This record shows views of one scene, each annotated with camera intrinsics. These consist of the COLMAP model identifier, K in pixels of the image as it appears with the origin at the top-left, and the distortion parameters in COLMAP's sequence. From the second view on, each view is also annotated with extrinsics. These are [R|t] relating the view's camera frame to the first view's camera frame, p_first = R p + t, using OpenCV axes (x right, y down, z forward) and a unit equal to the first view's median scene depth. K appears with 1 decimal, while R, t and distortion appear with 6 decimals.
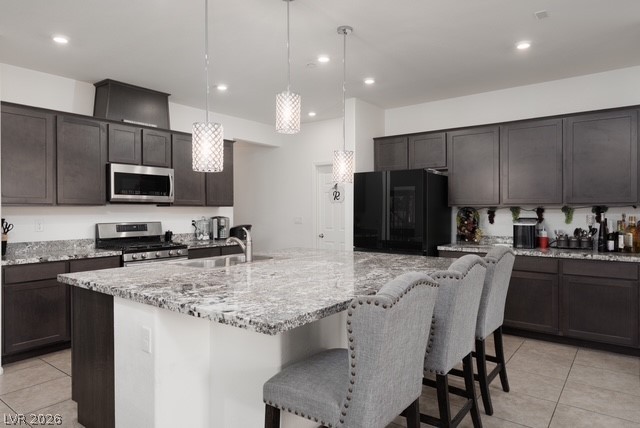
lens RADIAL K [[403.9, 0, 323.5], [0, 403.9, 214.8], [0, 0, 1]] dist [0.003795, 0.003955]
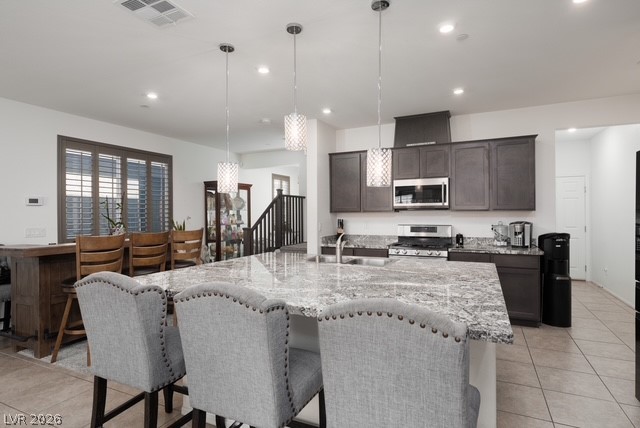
lens RADIAL K [[343.8, 0, 318.7], [0, 343.8, 210.5], [0, 0, 1]] dist [0.002892, 0.000030]
pose [[0.208246, -0.006982, -0.978052, 0.508380], [-0.004799, 0.999955, -0.008161, -0.015221], [0.978065, 0.006393, 0.208203, 0.499612]]
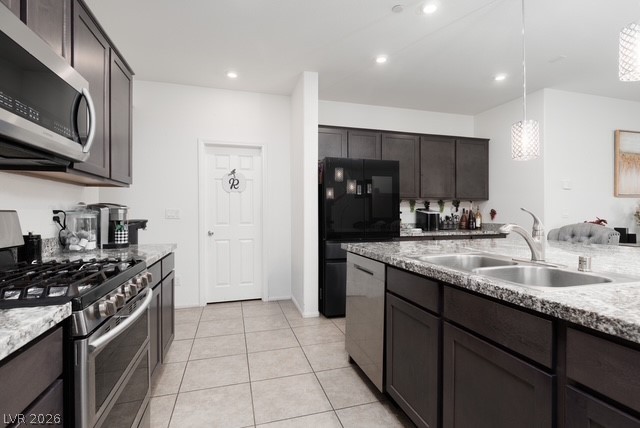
lens RADIAL K [[311.4, 0, 326.0], [0, 311.4, 212.3], [0, 0, 1]] dist [-0.001958, 0.000434]
pose [[0.584767, 0.002385, 0.811198, -0.531872], [0.009433, 0.999908, -0.009740, 0.027768], [-0.811147, 0.013348, 0.584691, 0.664504]]
